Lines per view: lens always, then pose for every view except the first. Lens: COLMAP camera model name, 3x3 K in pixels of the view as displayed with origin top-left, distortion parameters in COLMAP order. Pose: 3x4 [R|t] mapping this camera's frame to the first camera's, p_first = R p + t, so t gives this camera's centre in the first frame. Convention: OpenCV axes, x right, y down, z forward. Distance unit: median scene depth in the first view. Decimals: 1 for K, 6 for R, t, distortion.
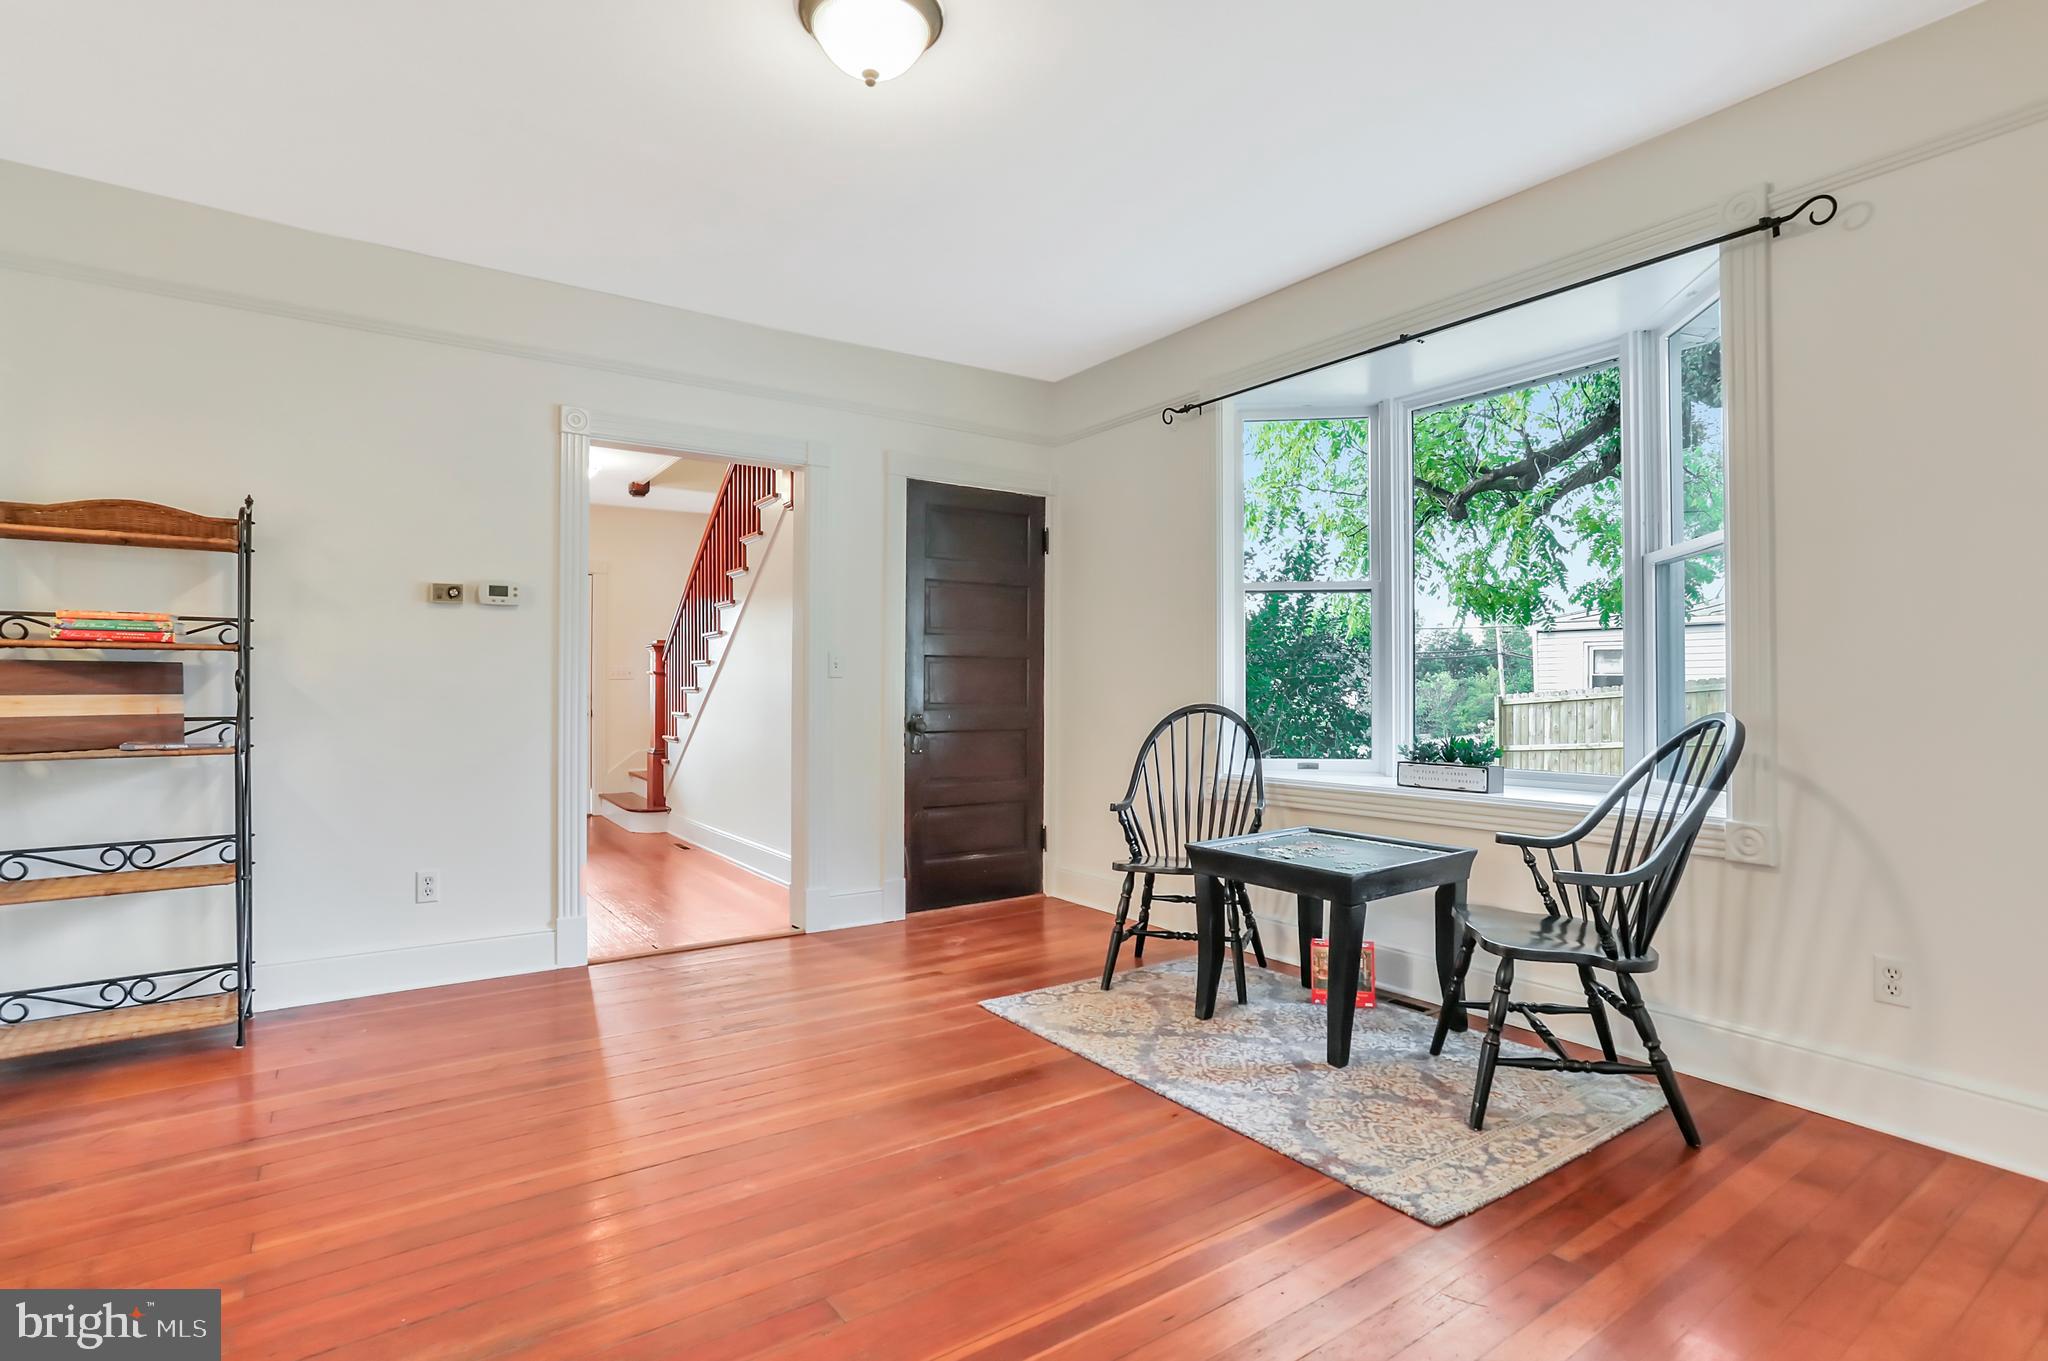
lens RADIAL K [[999.1, 0, 1028.7], [0, 999.1, 685.0], [0, 0, 1]] dist [-0.059778, 0.033764]
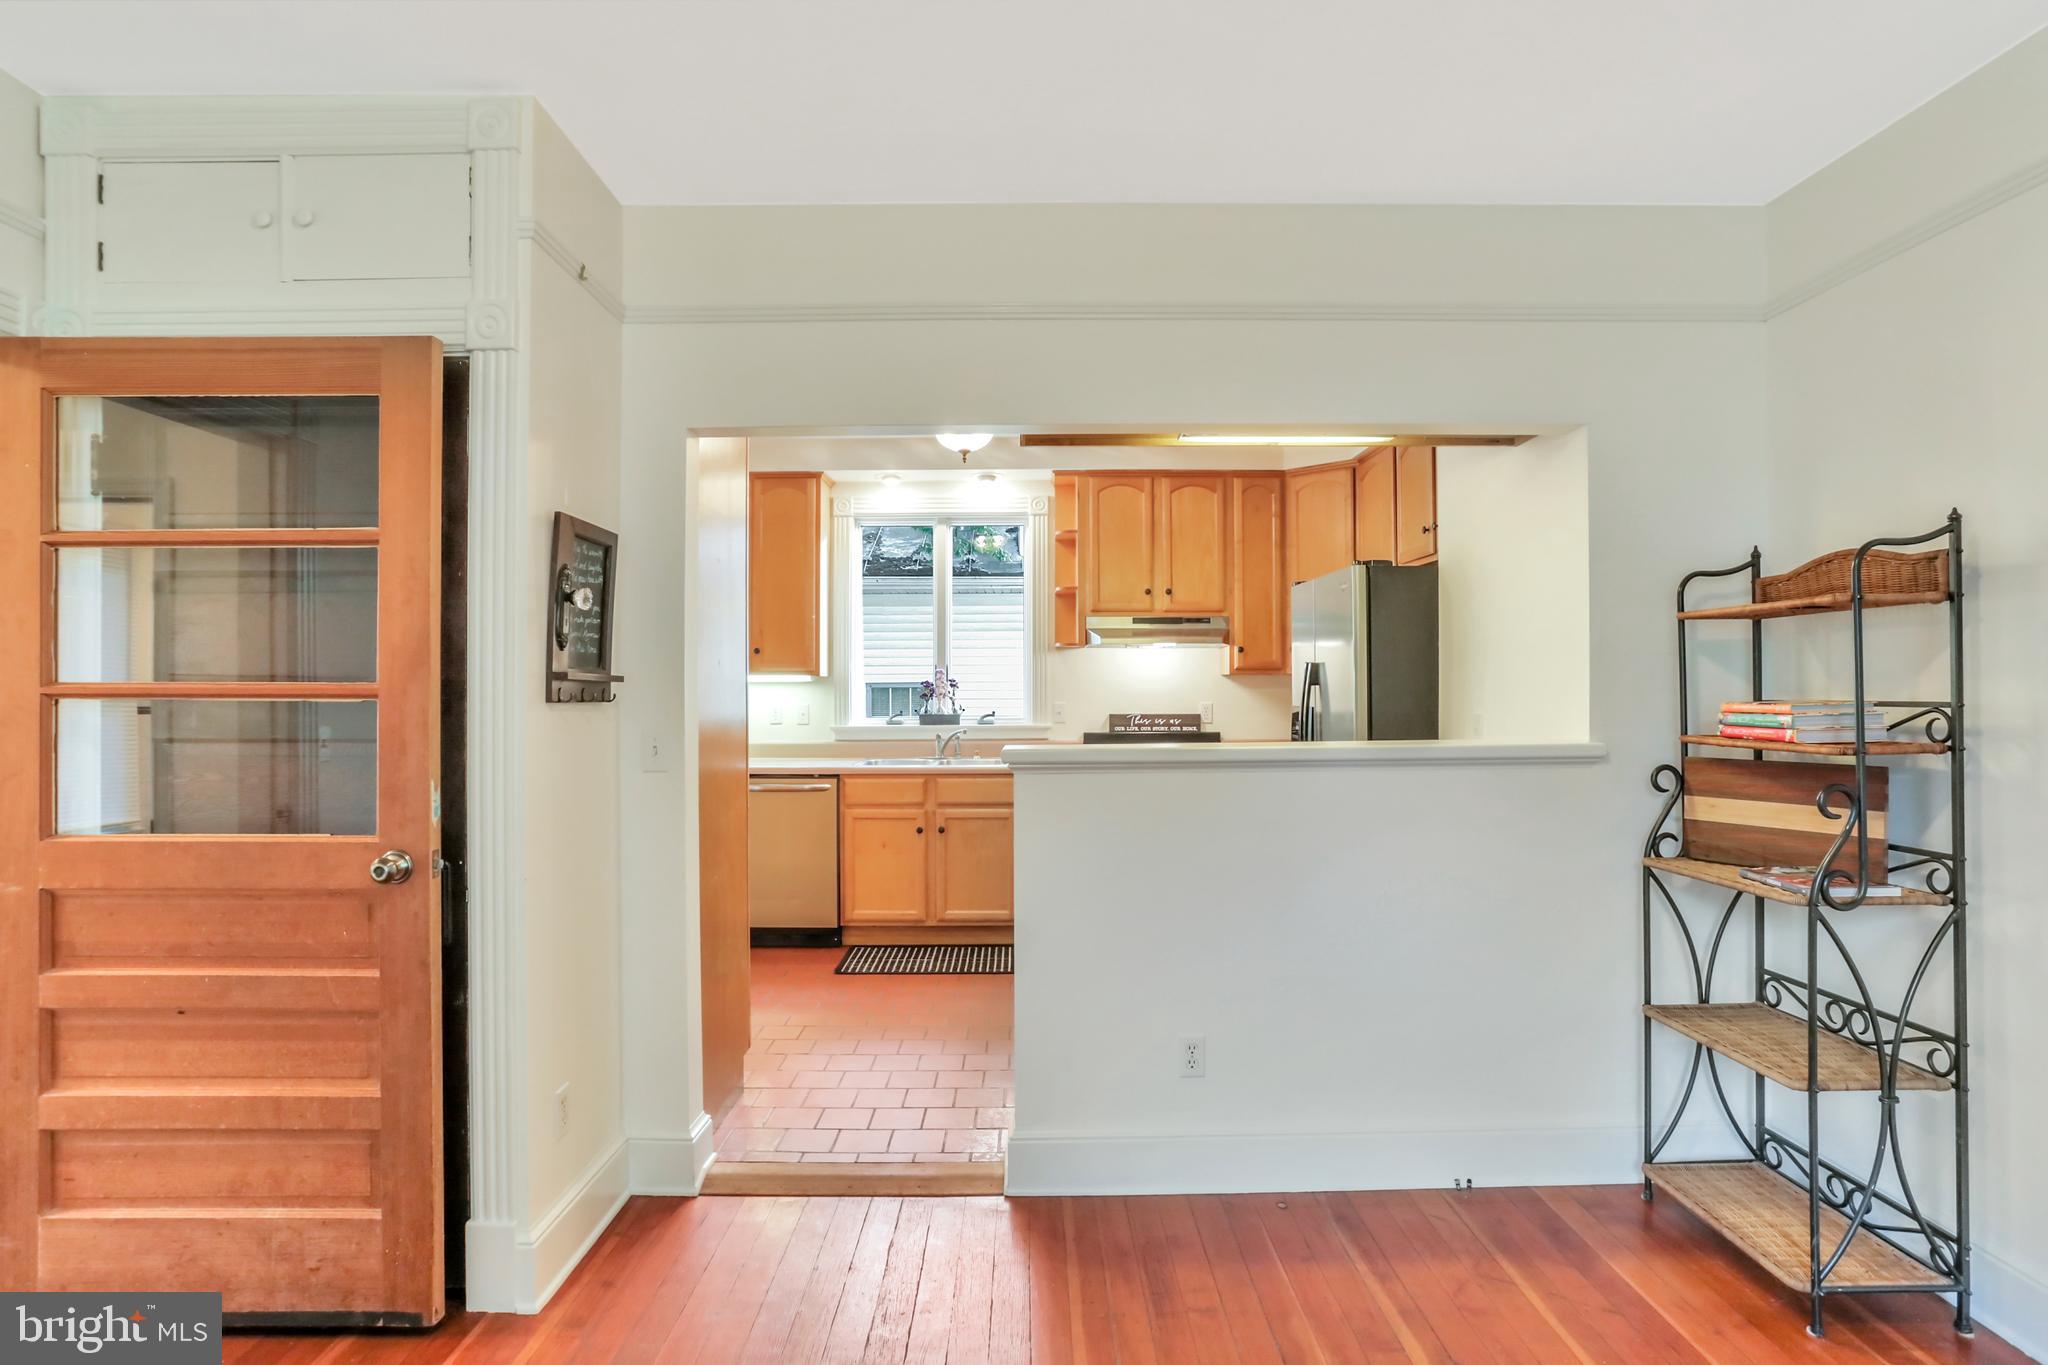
lens RADIAL K [[1056.2, 0, 1015.9], [0, 1056.2, 690.9], [0, 0, 1]] dist [-0.069285, 0.030076]
pose [[-0.579079, -0.001121, -0.815271, 0.099060], [0.003422, 0.999987, -0.003805, -0.078081], [0.815264, -0.004993, -0.579067, 0.920155]]
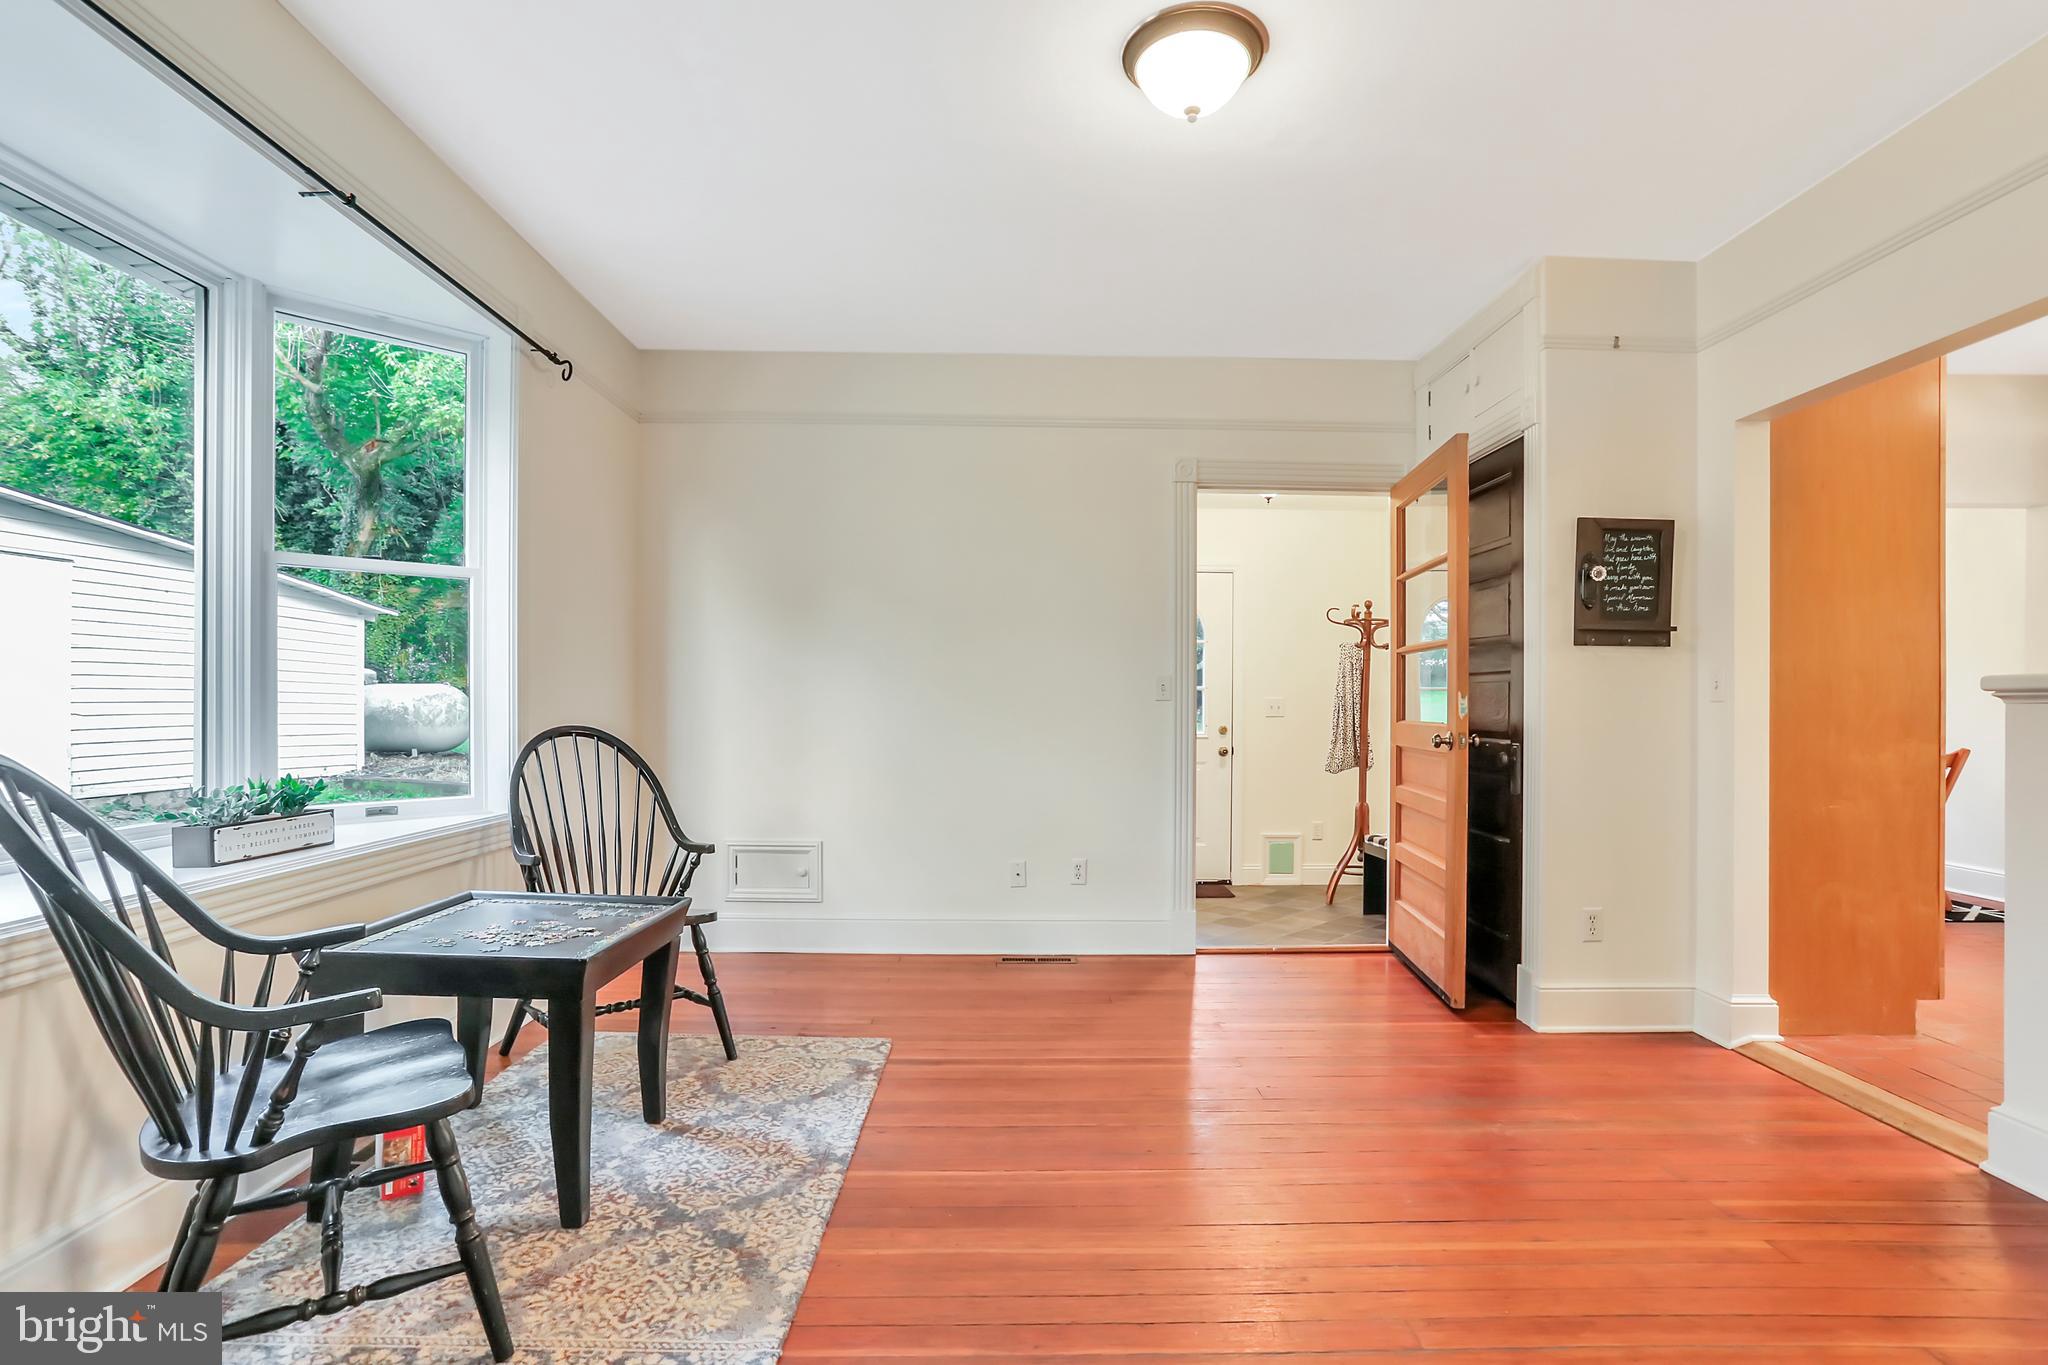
lens RADIAL K [[1002.1, 0, 1029.2], [0, 1002.1, 704.7], [0, 0, 1]] dist [-0.065468, 0.033854]
pose [[-0.829128, -0.005742, 0.559029, -0.441796], [-0.008662, 0.999959, -0.002576, -0.000734], [-0.558992, -0.006978, -0.829144, 1.437378]]
